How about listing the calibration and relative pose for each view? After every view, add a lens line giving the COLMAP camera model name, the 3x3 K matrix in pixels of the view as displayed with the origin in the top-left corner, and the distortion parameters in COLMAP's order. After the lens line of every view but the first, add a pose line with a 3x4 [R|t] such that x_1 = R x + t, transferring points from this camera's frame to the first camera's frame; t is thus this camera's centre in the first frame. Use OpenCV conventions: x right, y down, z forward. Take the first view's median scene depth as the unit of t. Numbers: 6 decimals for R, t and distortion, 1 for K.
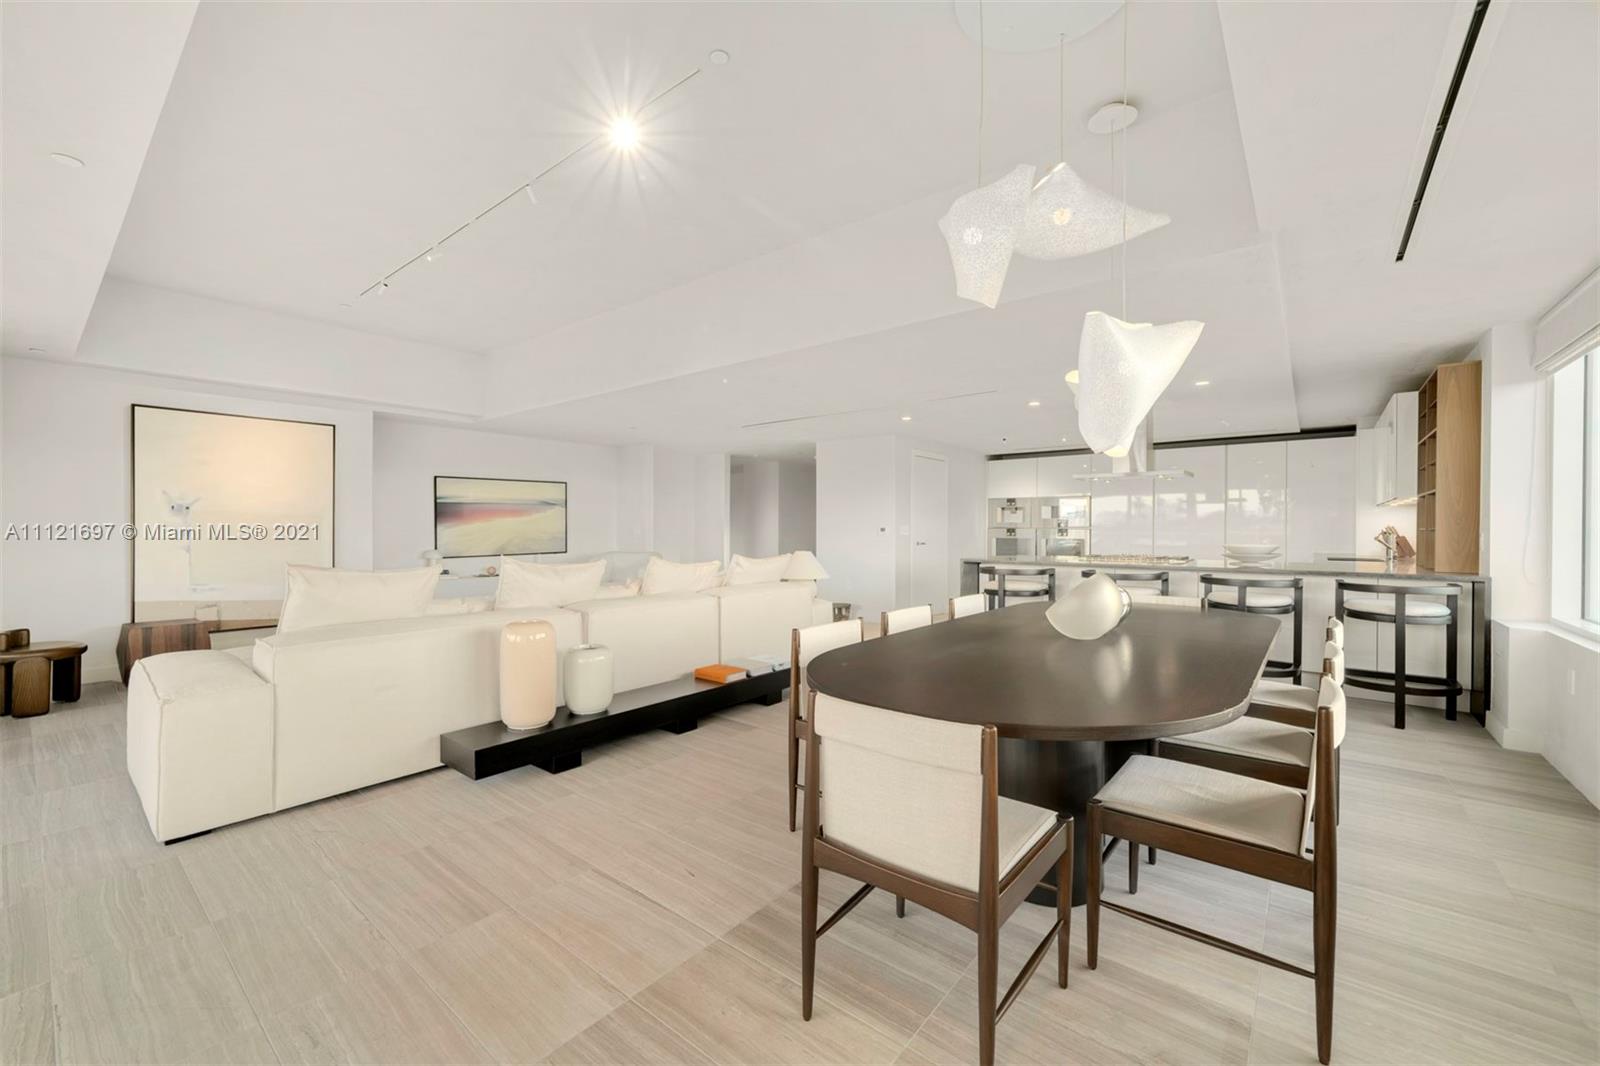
lens RADIAL K [[647.2, 0, 797.8], [0, 647.2, 530.3], [0, 0, 1]] dist [-0.004240, 0.001309]
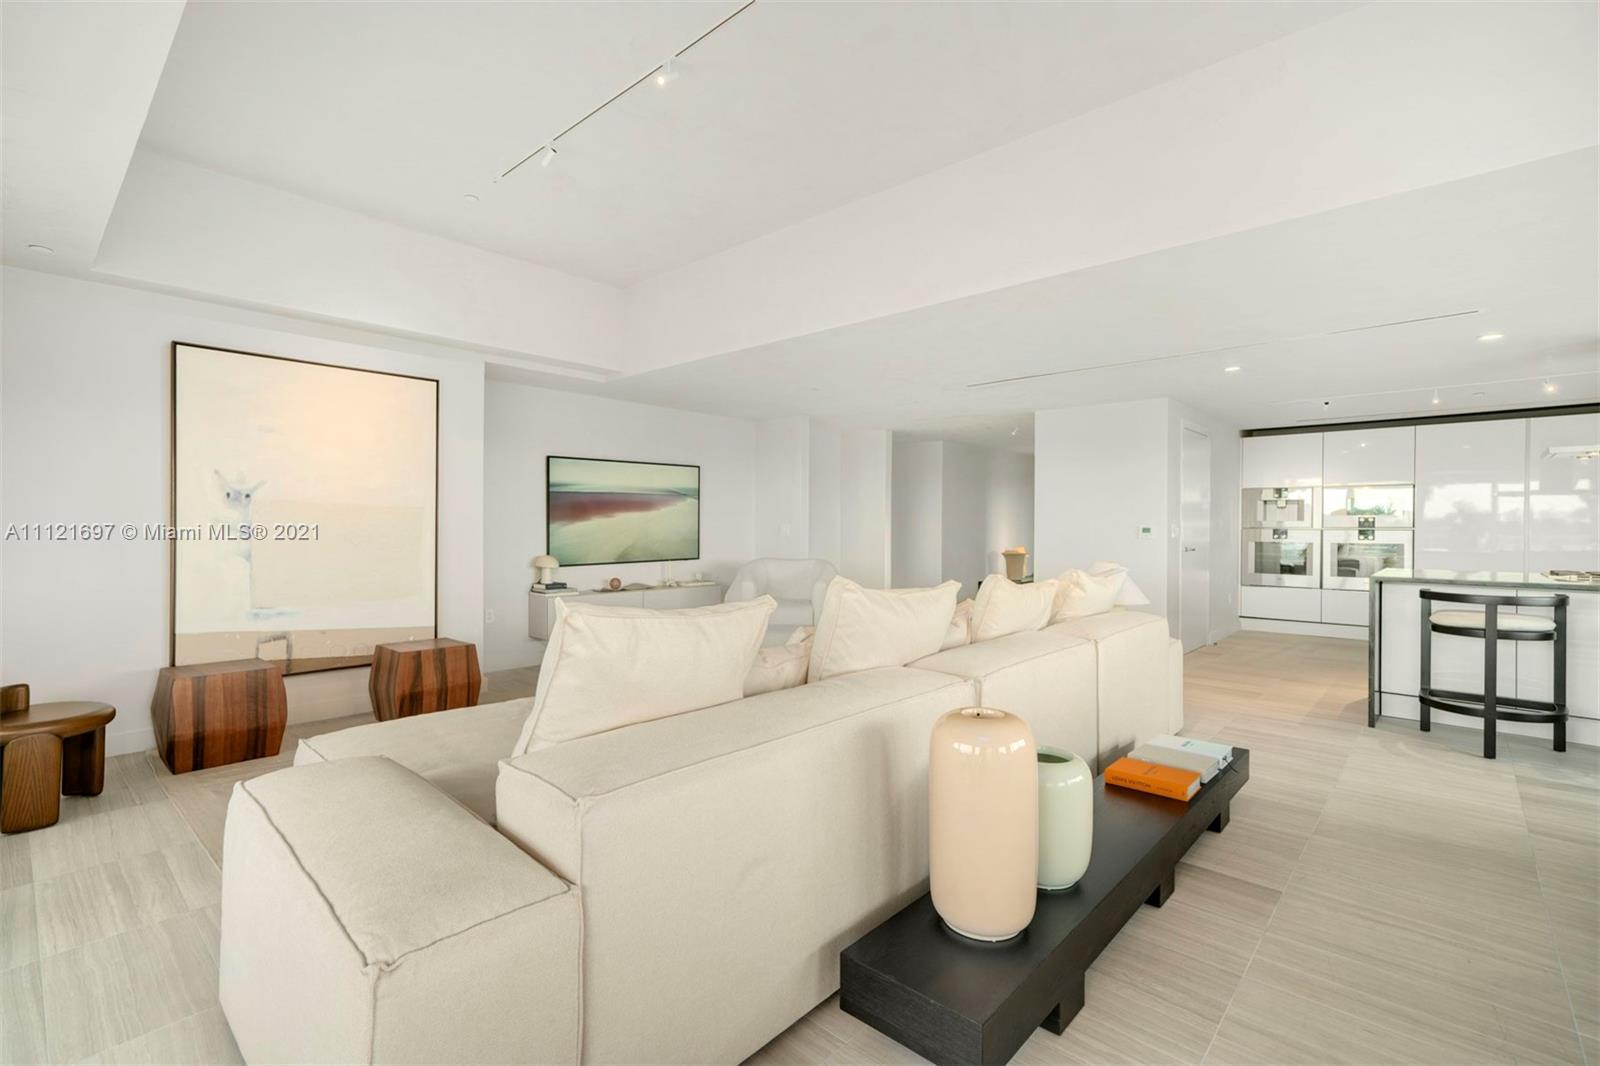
lens RADIAL K [[727.4, 0, 798.1], [0, 727.4, 528.0], [0, 0, 1]] dist [0.012558, -0.001251]
pose [[0.998357, 0.003503, -0.057187, -0.315366], [-0.003604, 0.999992, -0.001663, -0.001131], [0.057180, 0.001866, 0.998362, 0.255388]]
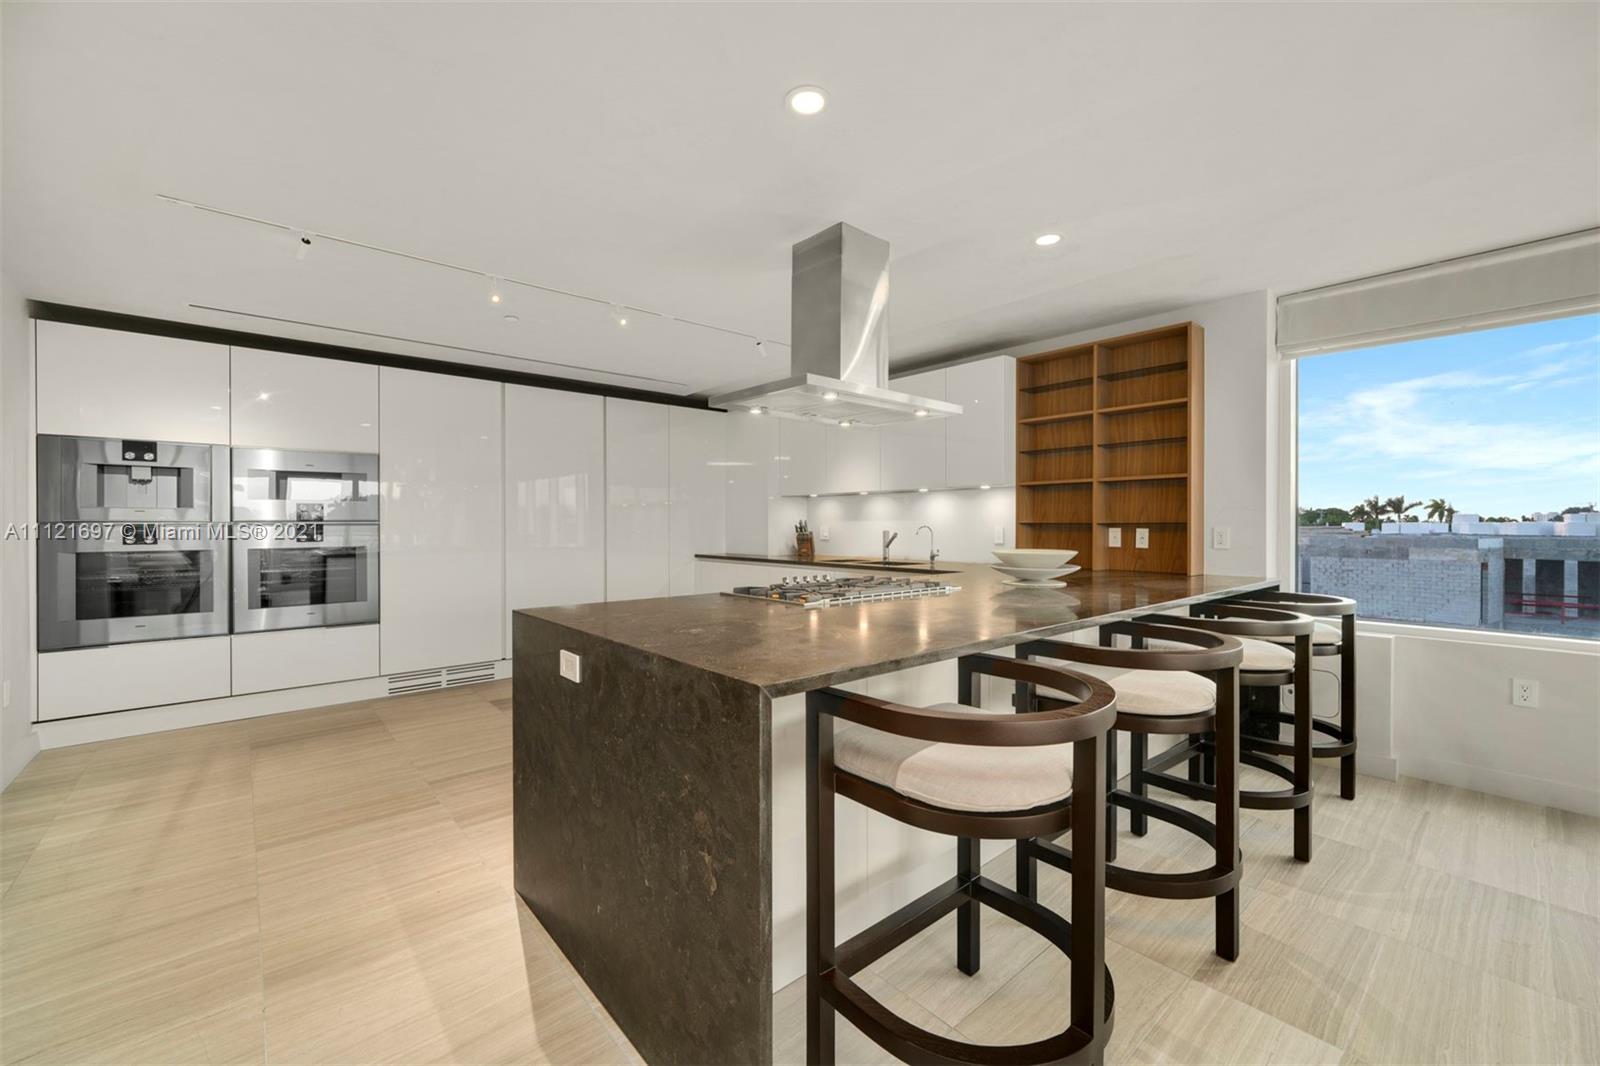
lens RADIAL K [[647.2, 0, 795.0], [0, 647.2, 524.4], [0, 0, 1]] dist [-0.004240, 0.001309]
pose [[0.169459, -0.009144, 0.985495, 0.066748], [0.000835, 0.999958, 0.009135, -0.011196], [-0.985537, -0.000725, 0.169459, 1.066413]]
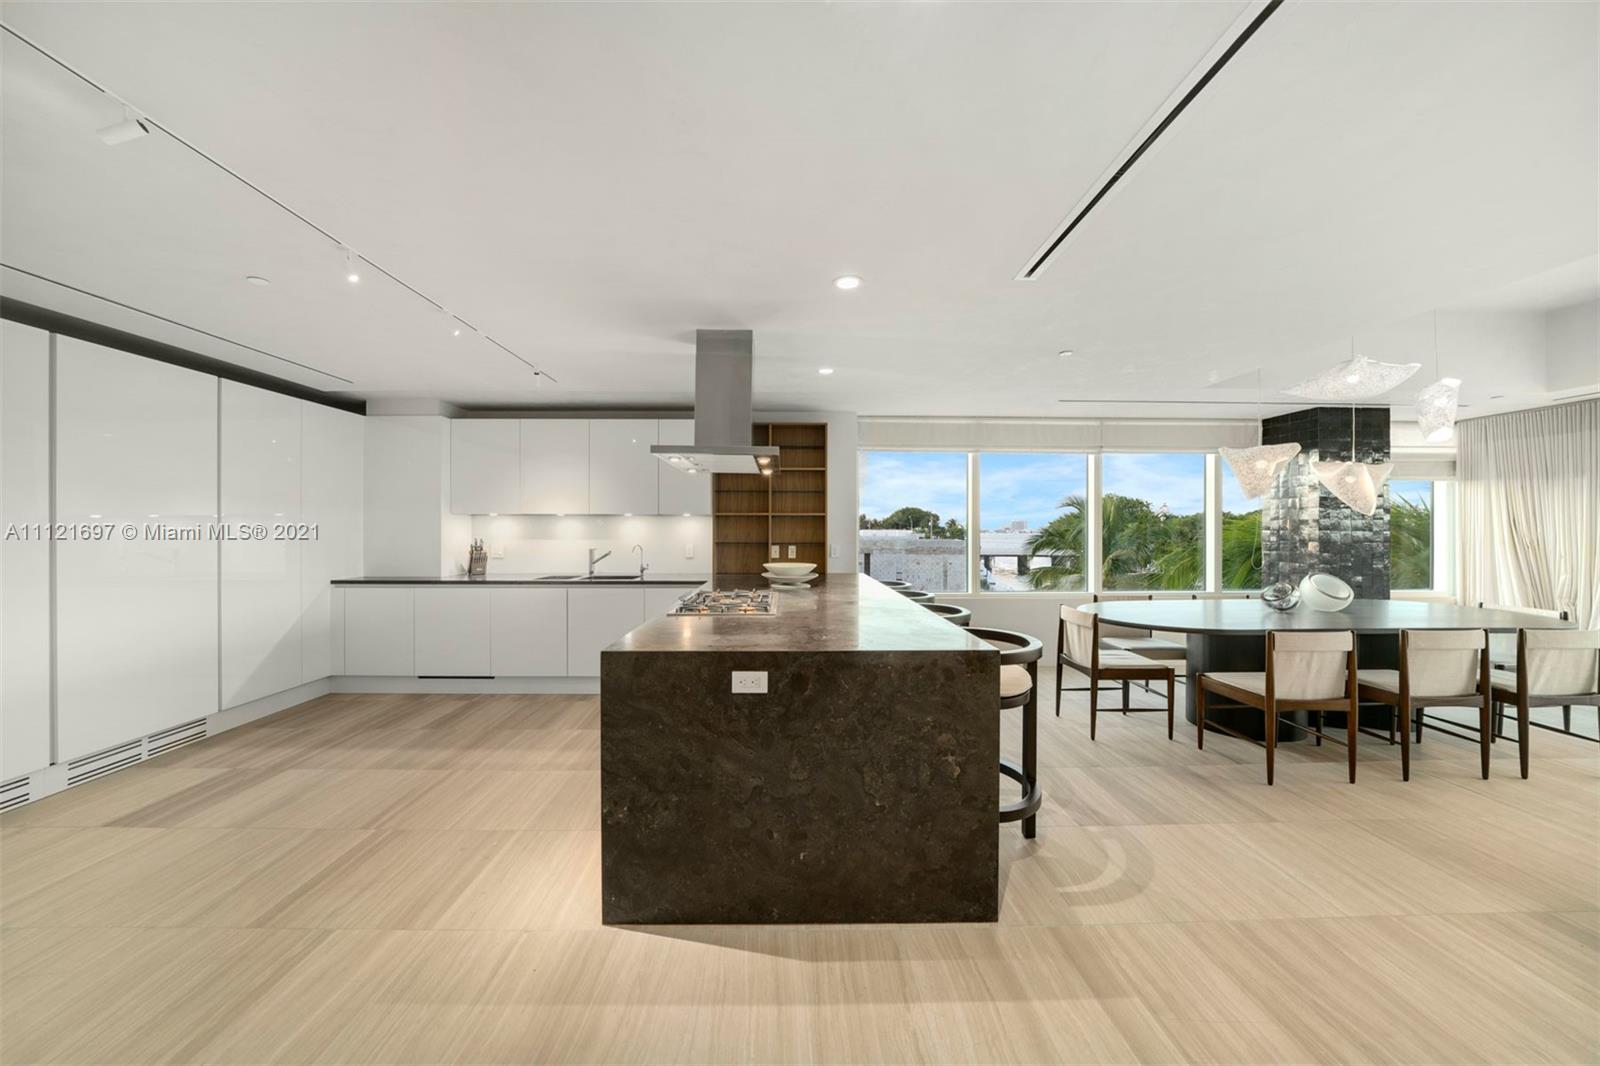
lens RADIAL K [[565.3, 0, 796.6], [0, 565.3, 526.4], [0, 0, 1]] dist [-0.013235, 0.000061]
pose [[-0.644944, -0.004499, 0.764217, 0.082931], [-0.007782, 0.999969, -0.000680, -0.032975], [-0.764190, -0.006386, -0.644959, 1.433238]]
